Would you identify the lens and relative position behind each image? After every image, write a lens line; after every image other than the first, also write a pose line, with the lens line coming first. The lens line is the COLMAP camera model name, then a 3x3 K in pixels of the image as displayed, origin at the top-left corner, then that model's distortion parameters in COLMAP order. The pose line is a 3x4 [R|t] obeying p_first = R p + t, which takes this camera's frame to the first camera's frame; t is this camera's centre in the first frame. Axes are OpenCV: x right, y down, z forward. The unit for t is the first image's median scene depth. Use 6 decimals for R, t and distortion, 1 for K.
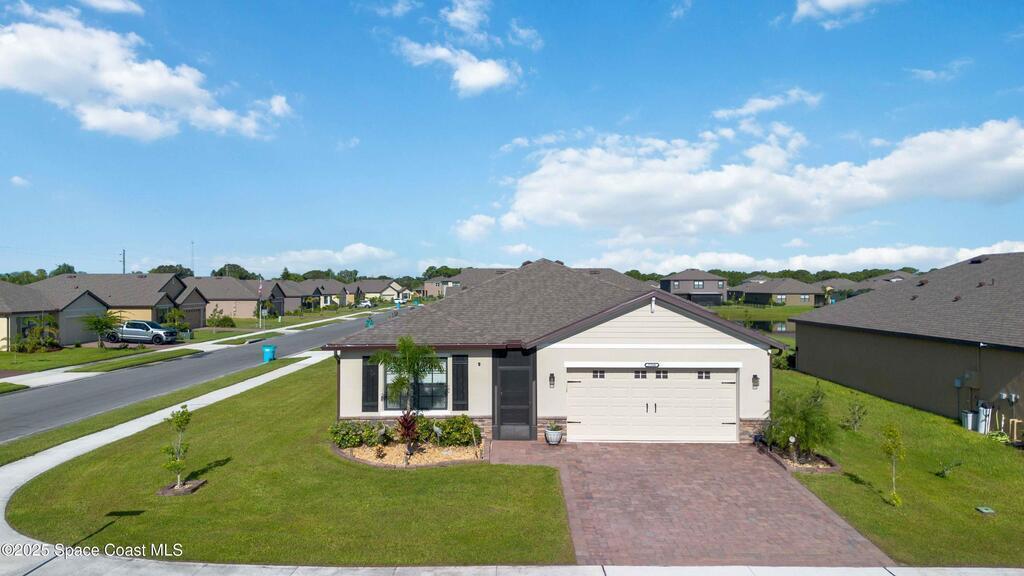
lens RADIAL K [[724.4, 0, 510.5], [0, 724.4, 284.6], [0, 0, 1]] dist [0.074374, -0.083831]
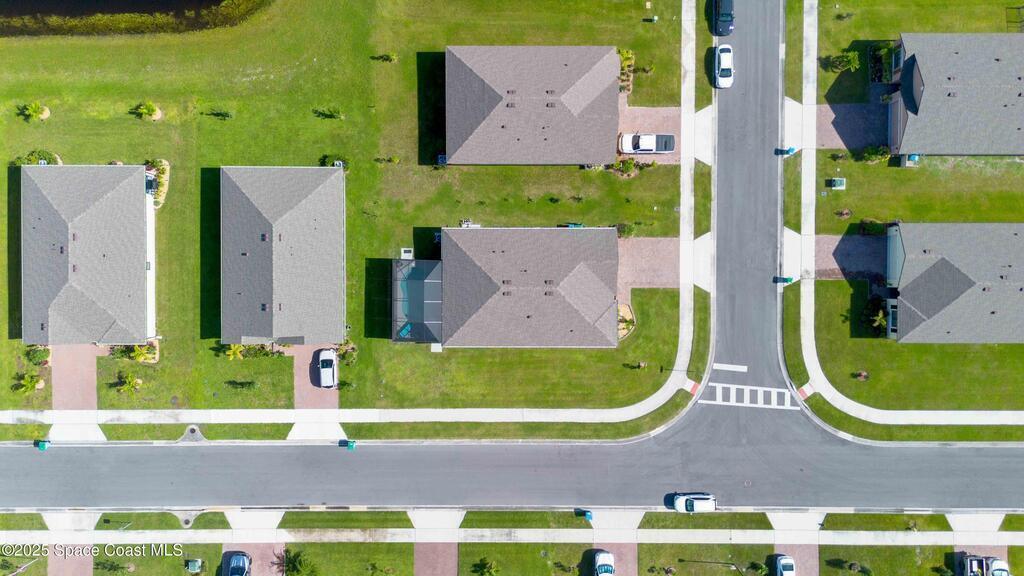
lens RADIAL K [[724.4, 0, 510.5], [0, 724.4, 284.6], [0, 0, 1]] dist [0.074374, -0.083831]
pose [[-0.003237, -0.999893, -0.014234, 0.132915], [-0.001643, -0.014229, 0.999897, -3.710309], [-0.999993, 0.003260, -0.001596, 1.546732]]
